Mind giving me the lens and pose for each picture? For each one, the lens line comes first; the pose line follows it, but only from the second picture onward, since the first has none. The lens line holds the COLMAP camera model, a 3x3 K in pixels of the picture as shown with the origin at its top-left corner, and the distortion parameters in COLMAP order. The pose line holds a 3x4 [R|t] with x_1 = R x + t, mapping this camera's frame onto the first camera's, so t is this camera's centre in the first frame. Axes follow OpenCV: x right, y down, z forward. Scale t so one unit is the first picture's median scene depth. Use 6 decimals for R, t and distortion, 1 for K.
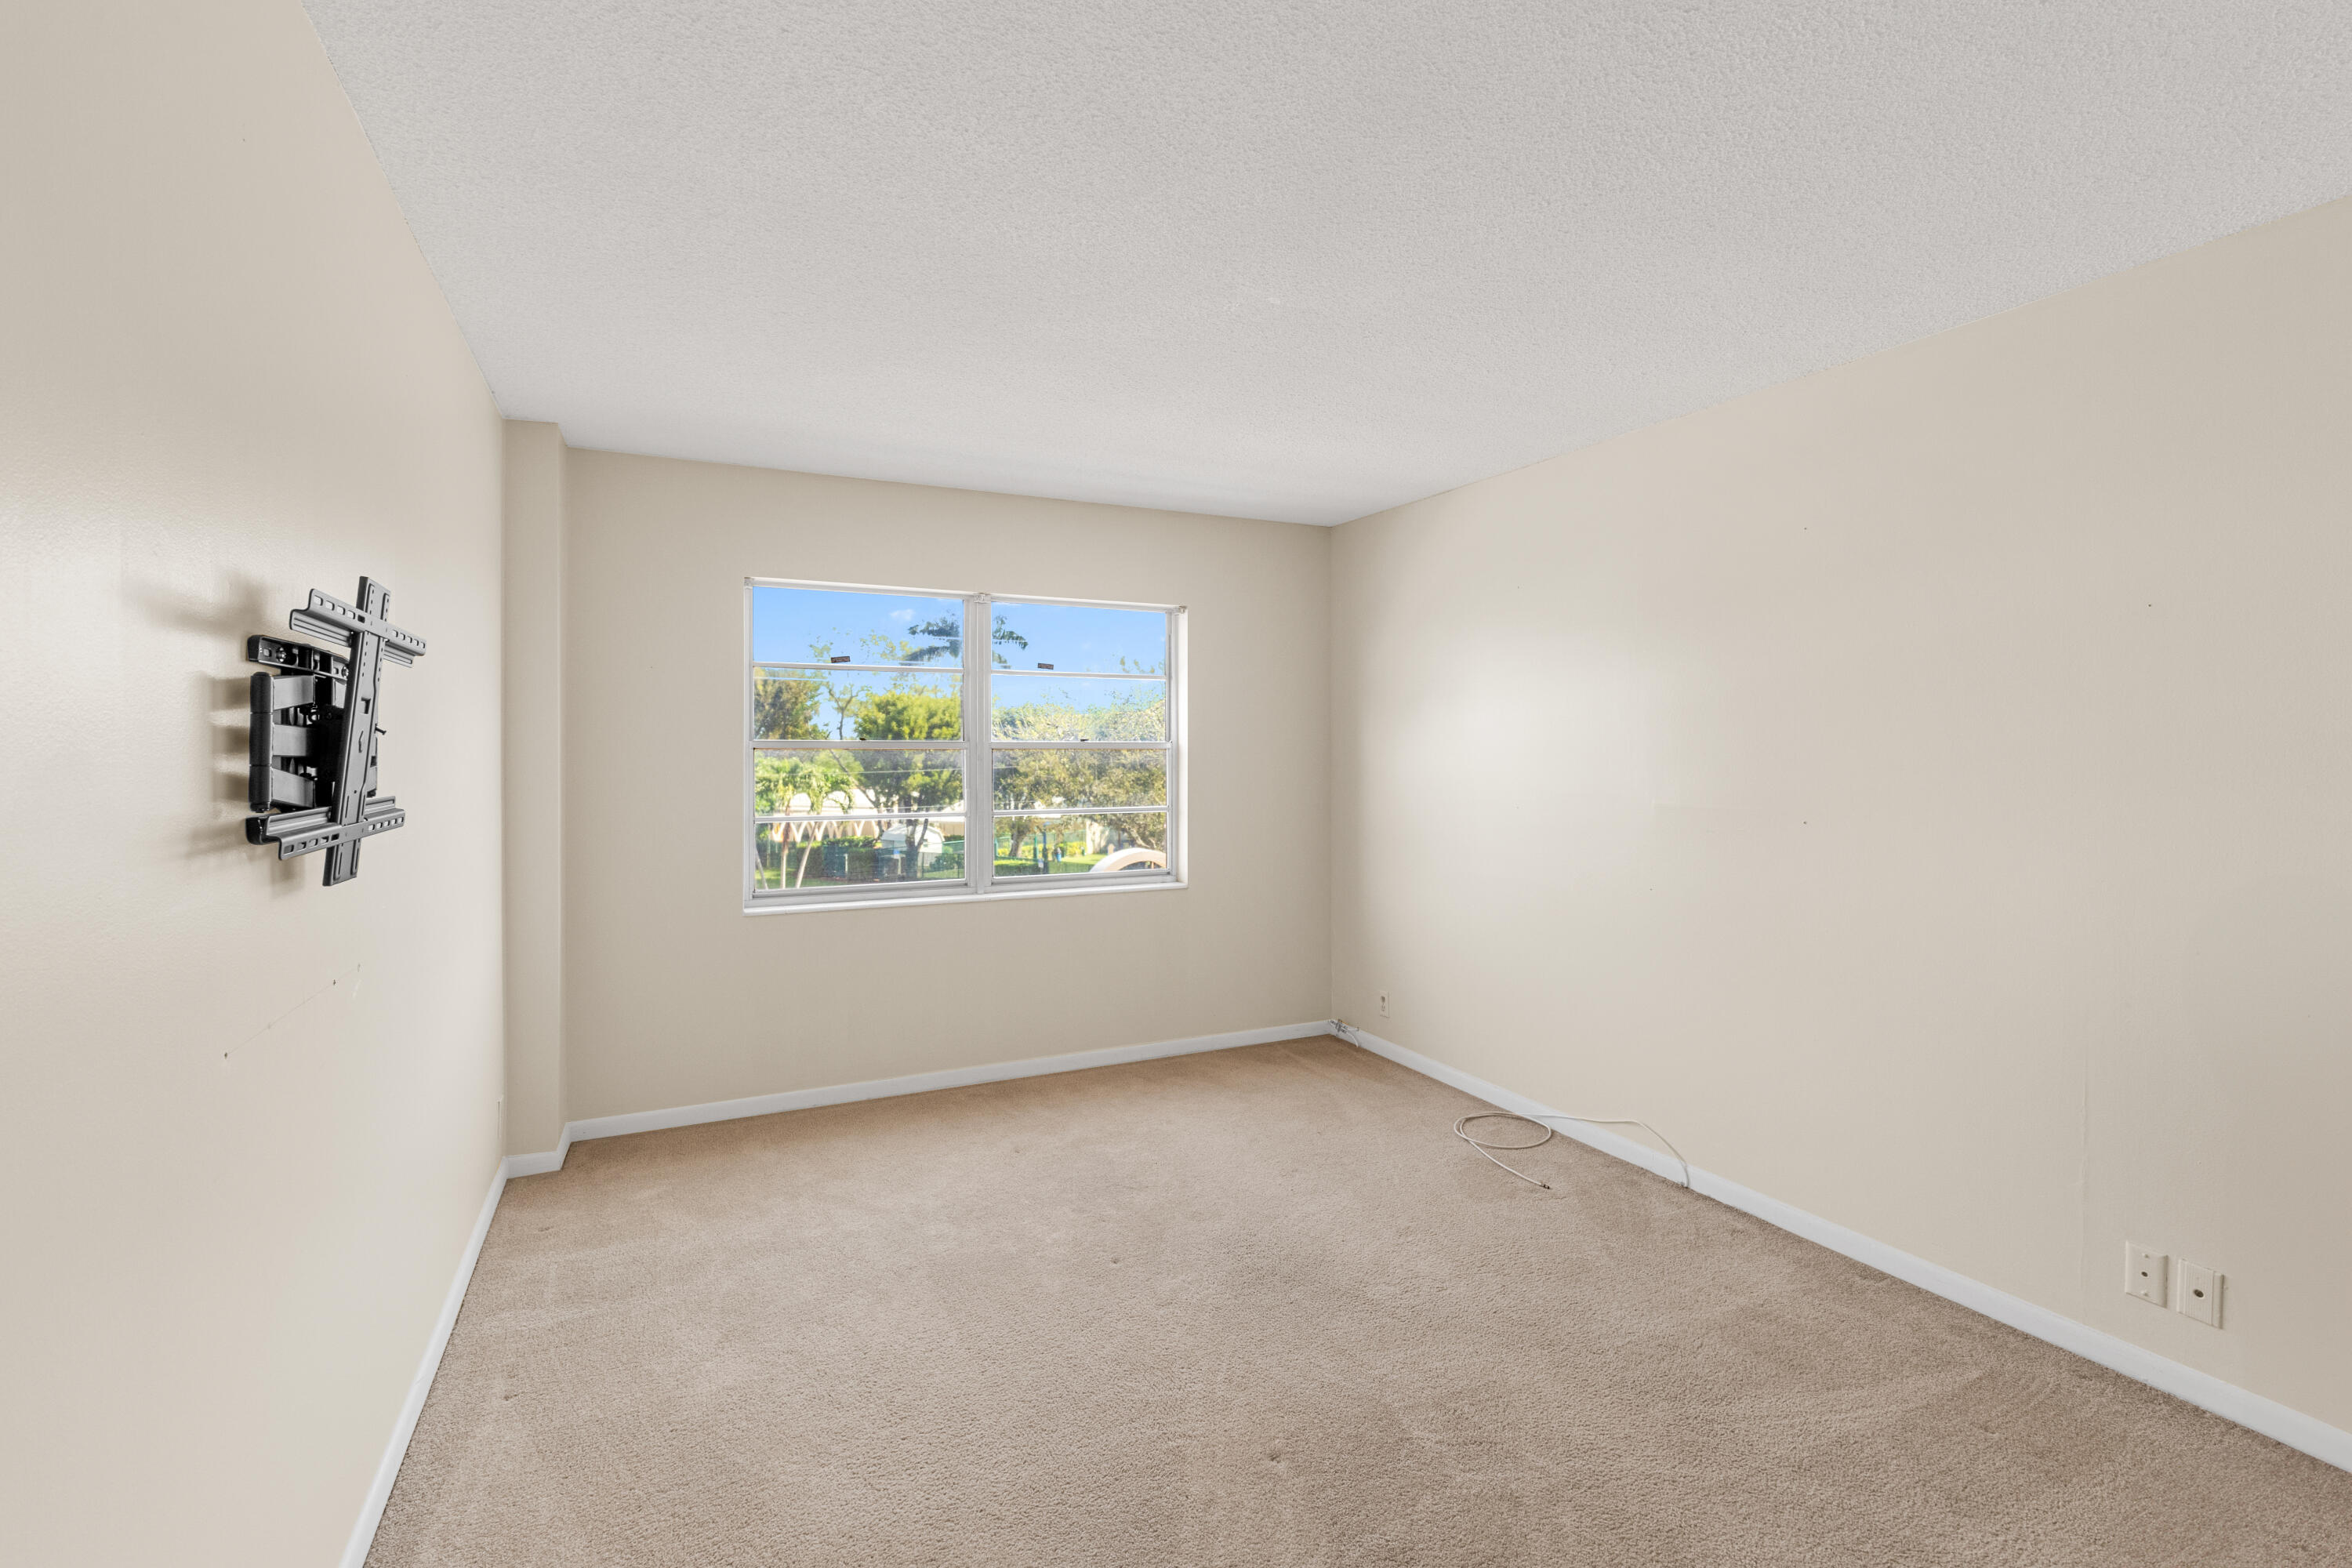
lens RADIAL K [[1057.0, 0, 1174.7], [0, 1057.0, 771.9], [0, 0, 1]] dist [0.005564, -0.001452]
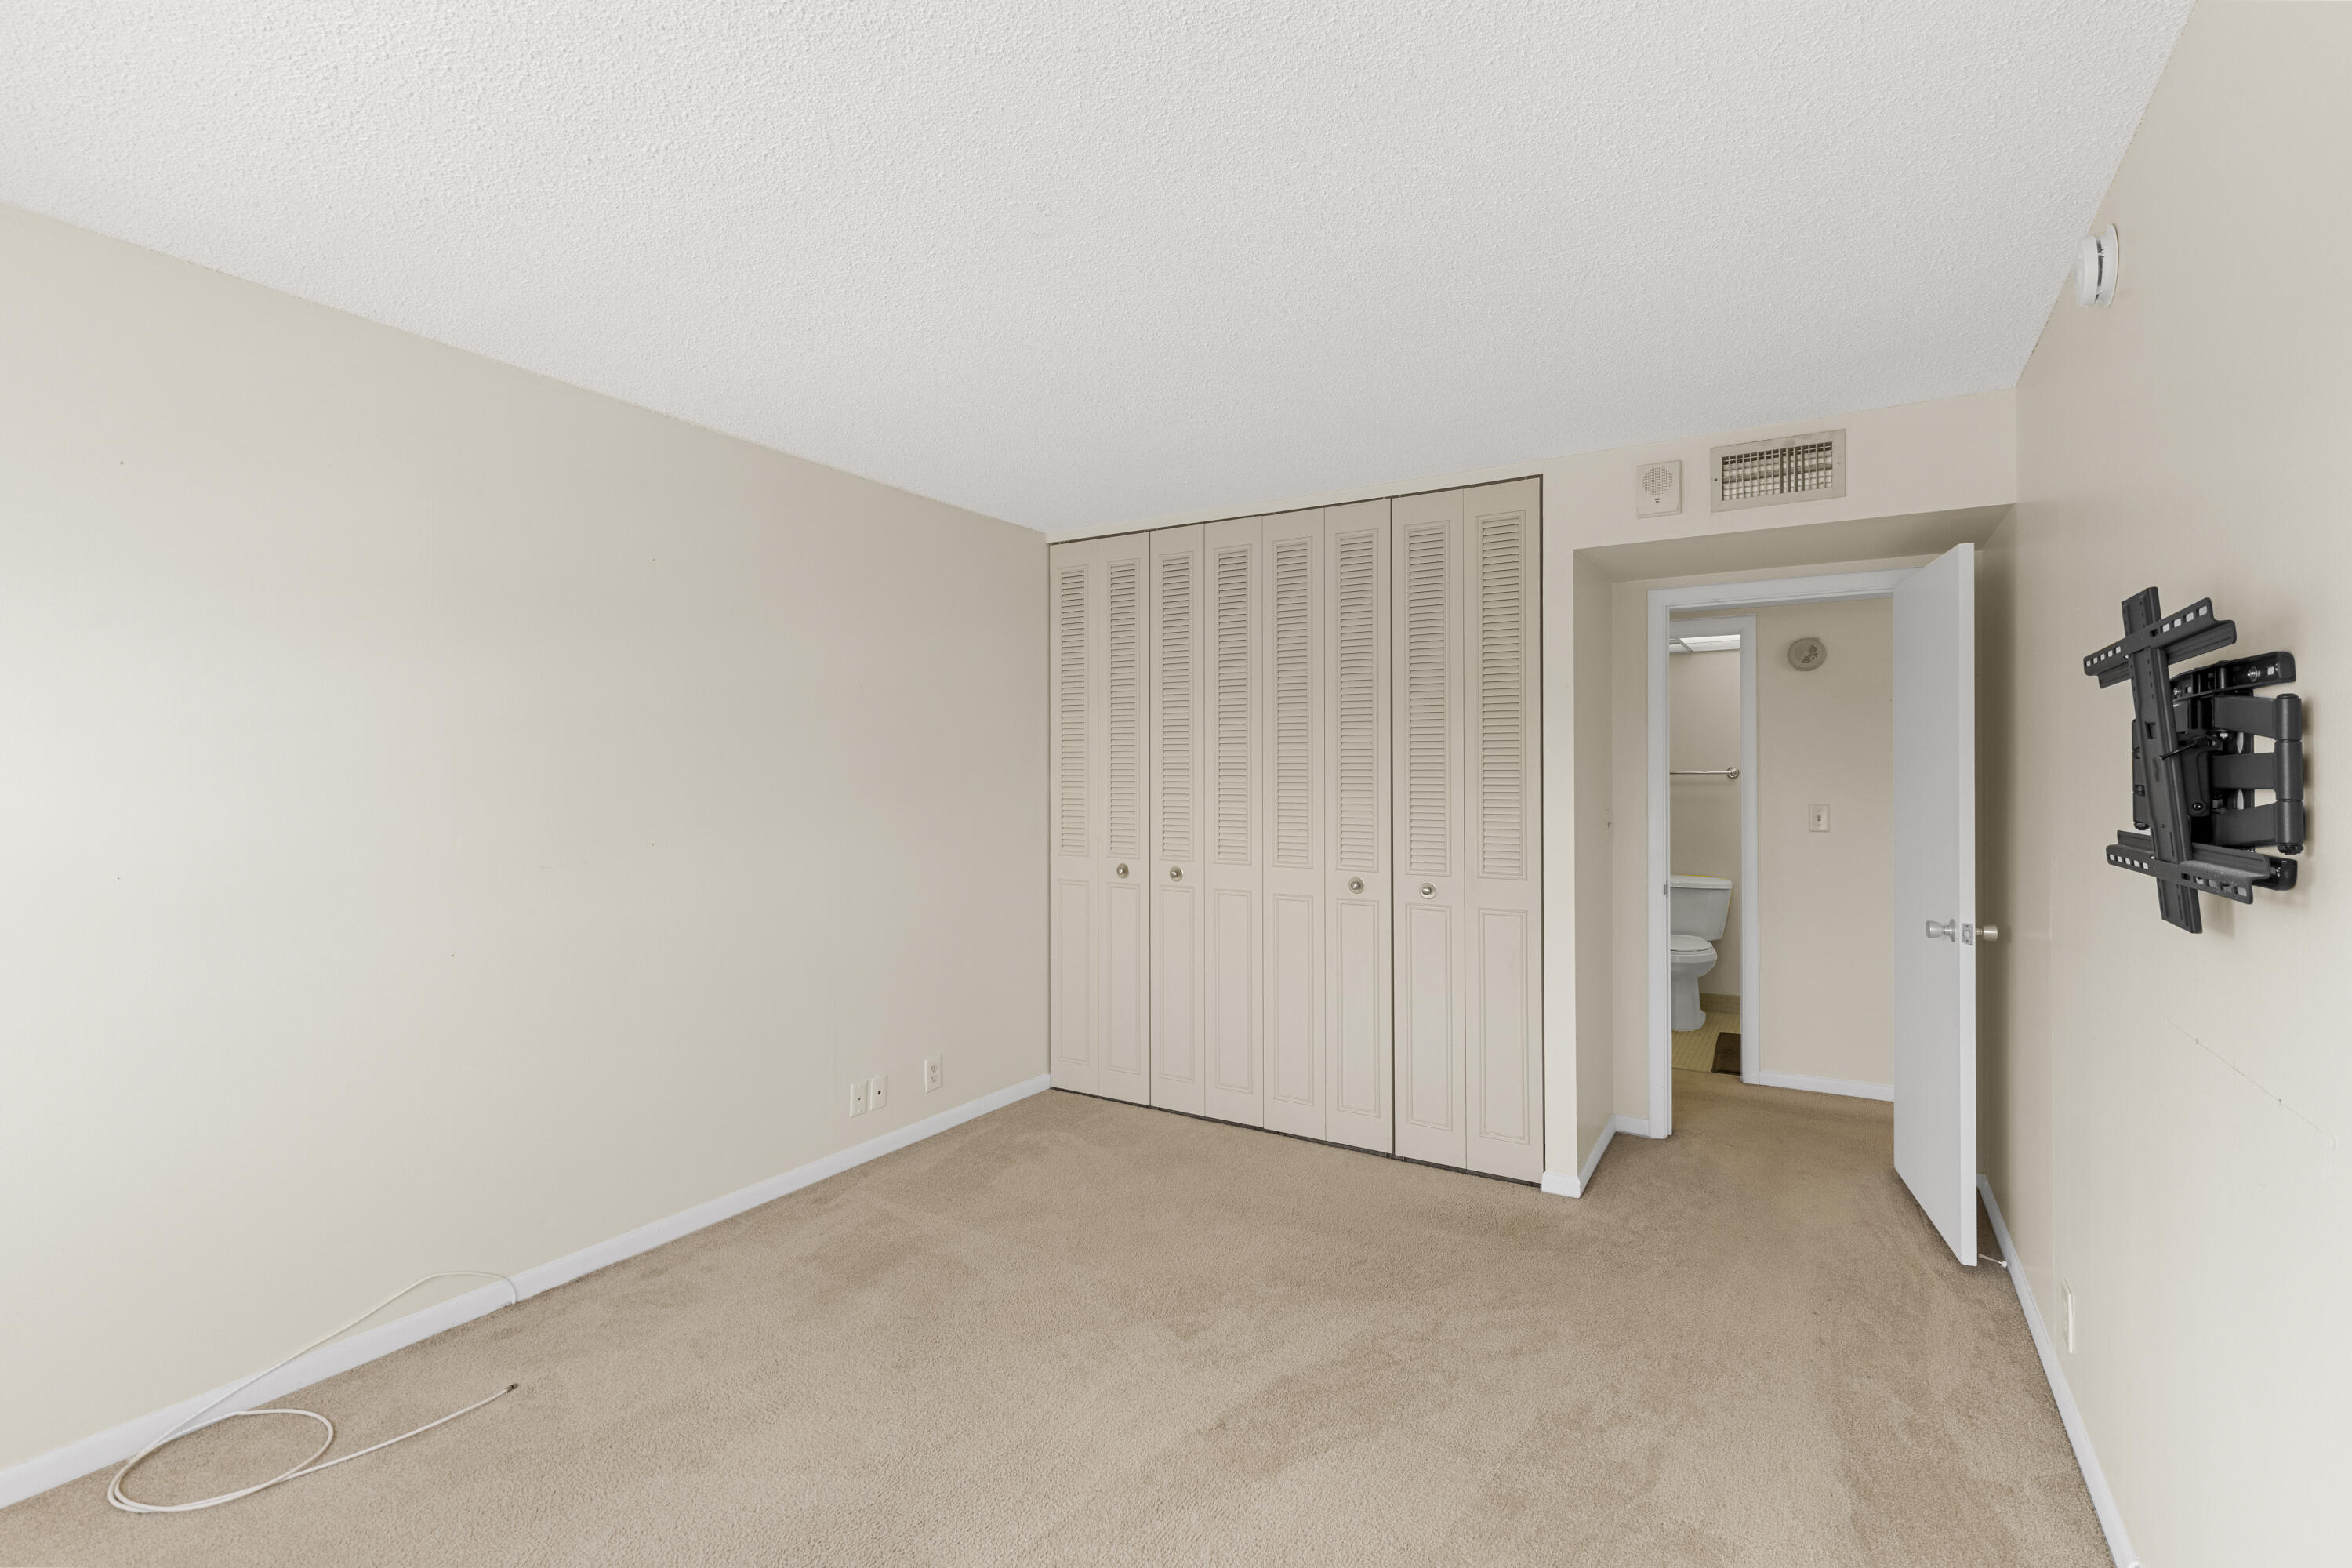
lens RADIAL K [[1057.0, 0, 1174.1], [0, 1057.0, 778.5], [0, 0, 1]] dist [0.005564, -0.001452]
pose [[-0.553482, -0.002544, 0.832857, -0.535405], [0.007653, 0.999938, 0.008141, -0.023114], [-0.832826, 0.010879, -0.553428, 1.116641]]
